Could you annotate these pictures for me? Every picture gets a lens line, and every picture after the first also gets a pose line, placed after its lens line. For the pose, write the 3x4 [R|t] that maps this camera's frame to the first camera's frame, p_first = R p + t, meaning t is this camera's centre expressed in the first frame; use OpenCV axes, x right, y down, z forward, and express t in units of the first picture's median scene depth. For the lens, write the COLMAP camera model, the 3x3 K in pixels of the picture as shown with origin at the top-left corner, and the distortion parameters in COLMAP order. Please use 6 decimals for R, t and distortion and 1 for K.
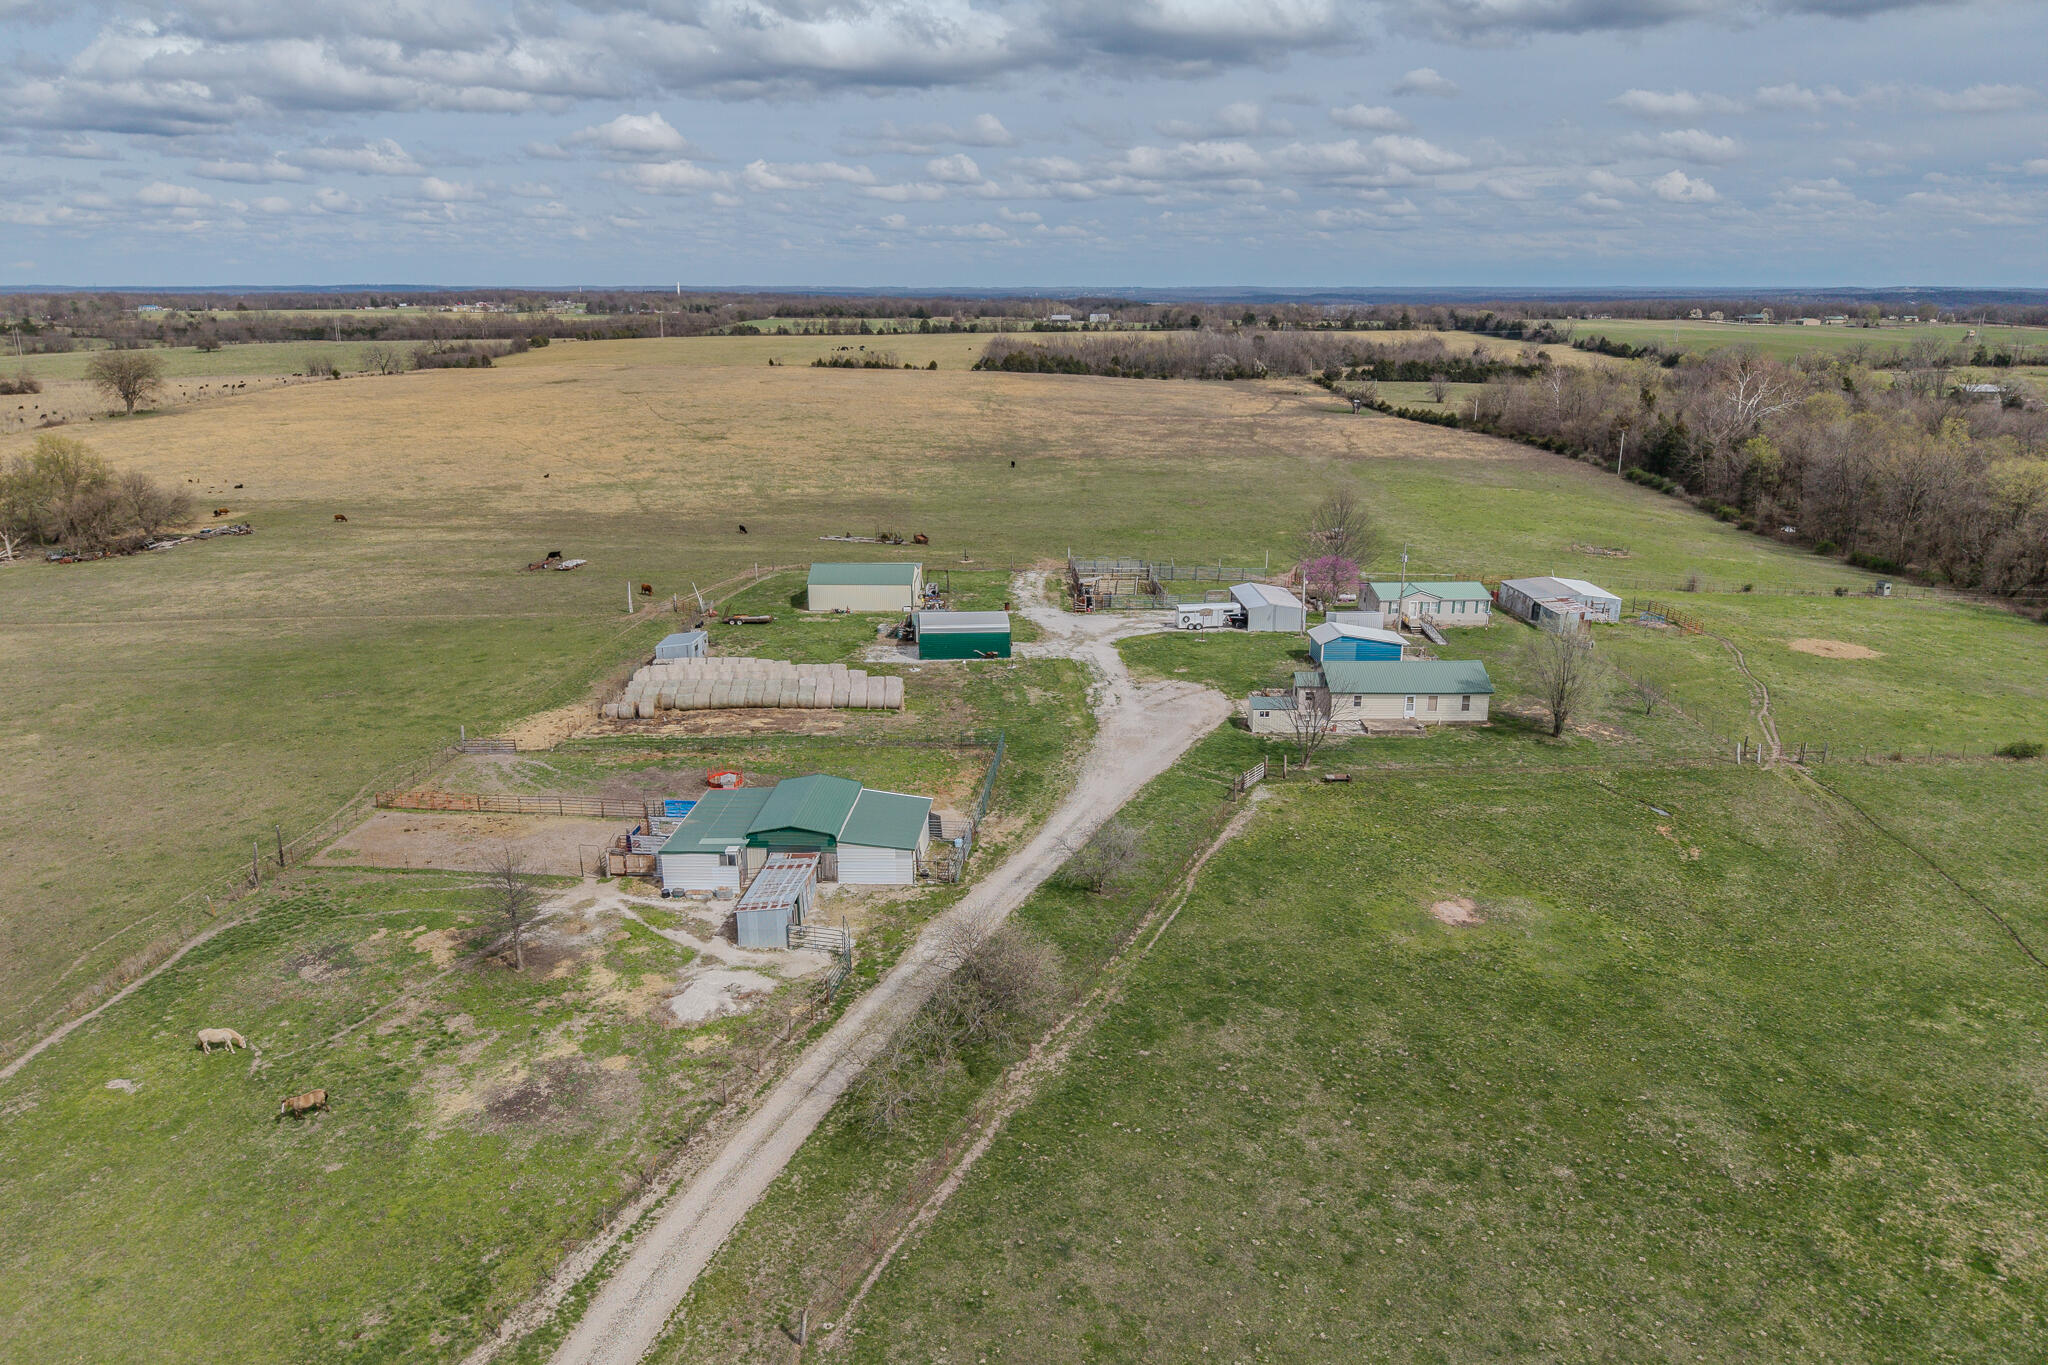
lens RADIAL K [[1371.3, 0, 1032.5], [0, 1371.3, 672.1], [0, 0, 1]] dist [0.031794, -0.031102]
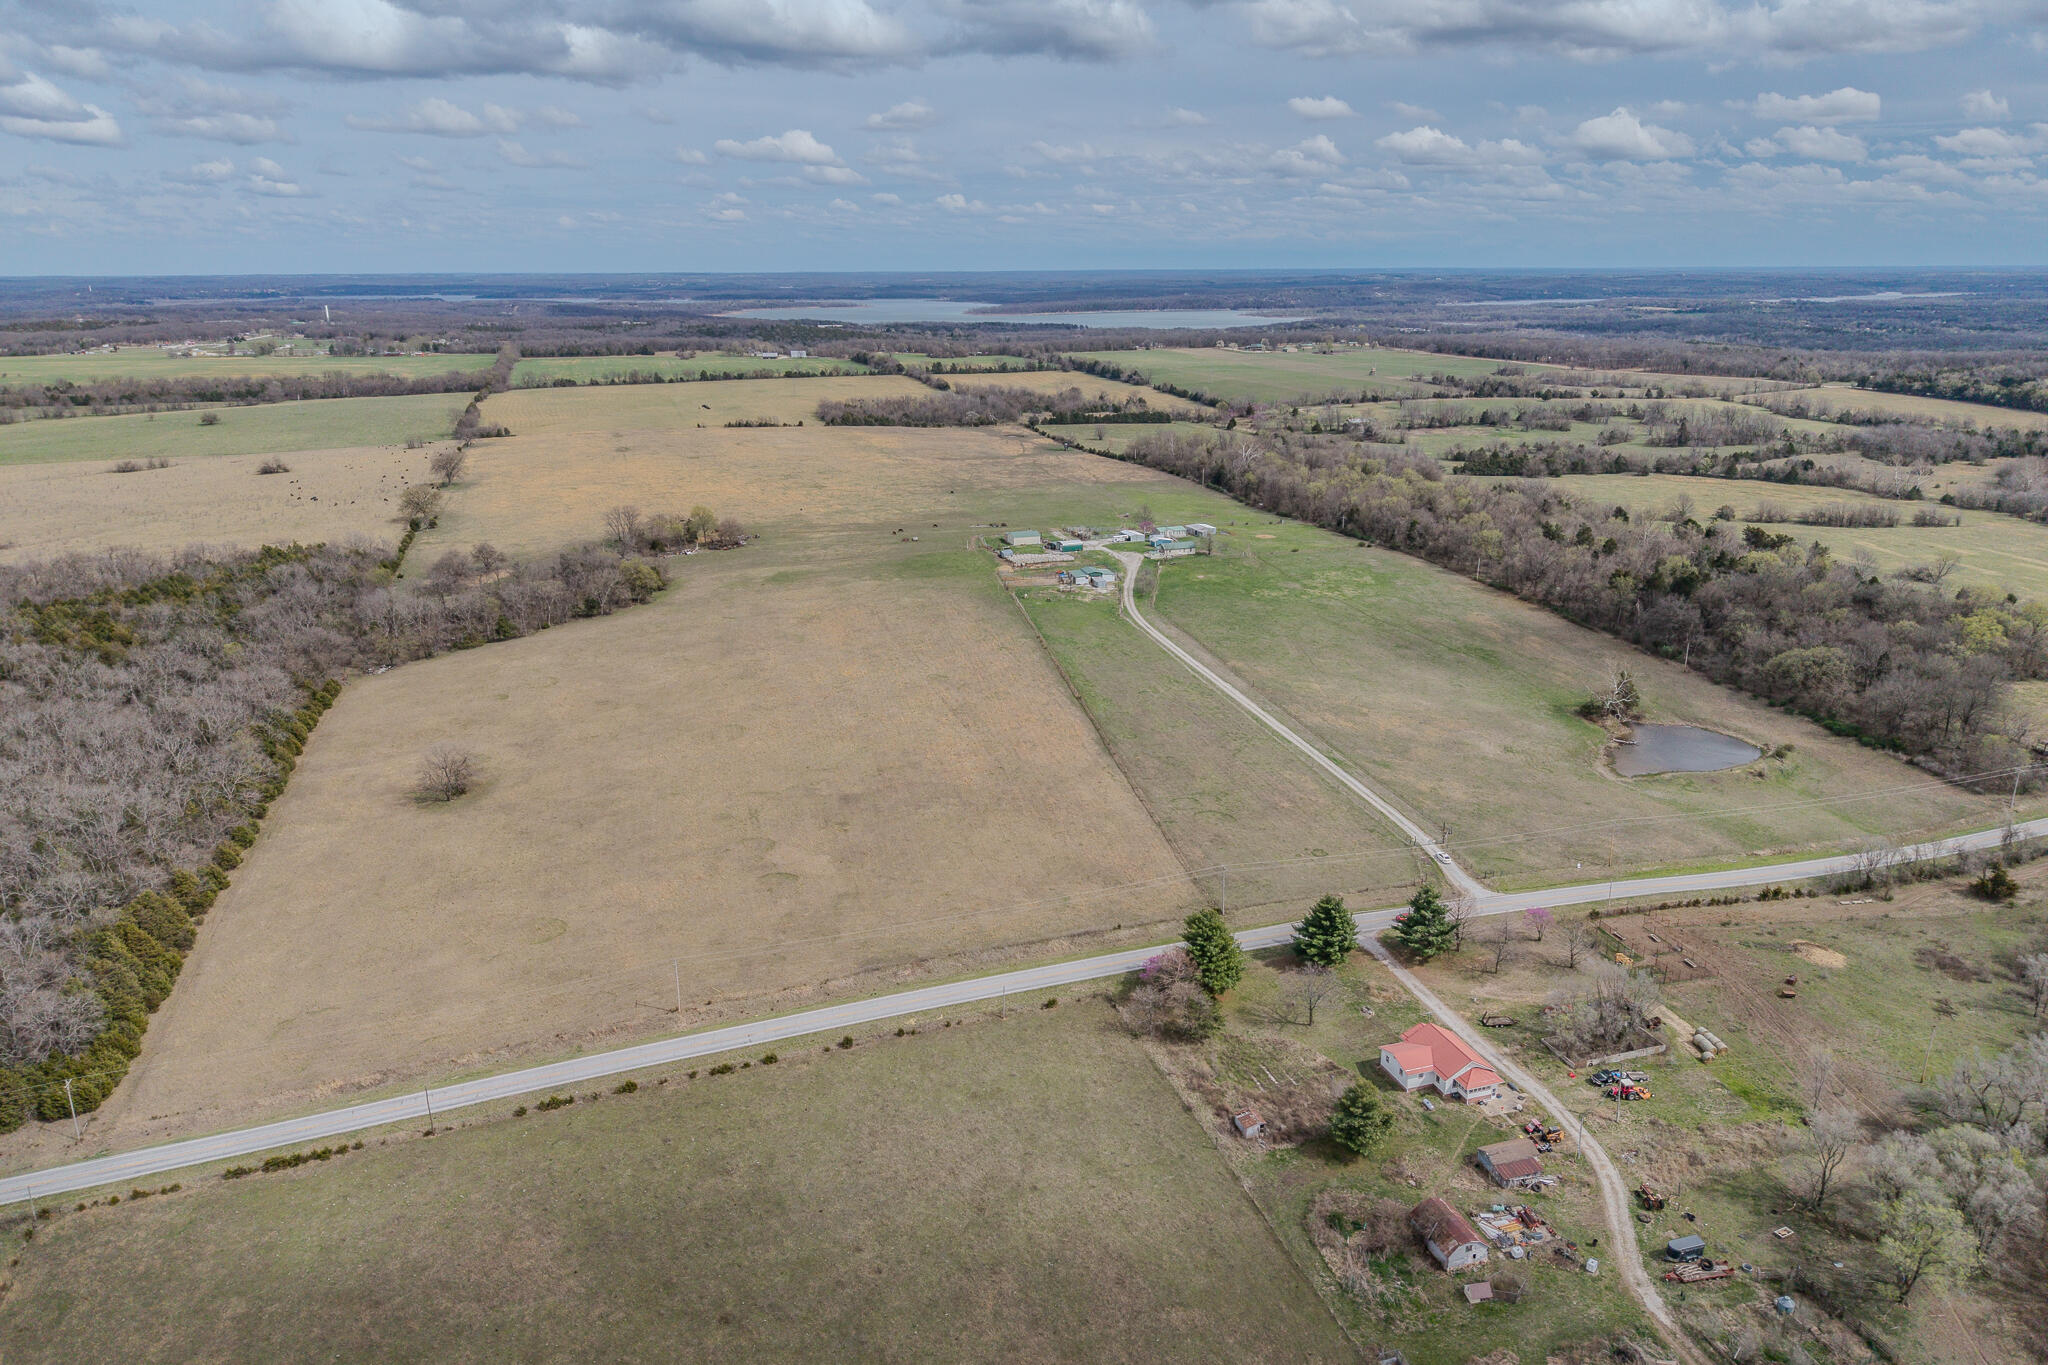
lens RADIAL K [[1371.3, 0, 1021.8], [0, 1371.3, 665.9], [0, 0, 1]] dist [0.031794, -0.031102]
pose [[0.955160, -0.089467, 0.282251, -0.772748], [0.086898, 0.995982, 0.021637, 0.128634], [-0.283052, 0.003860, 0.959097, -1.613898]]
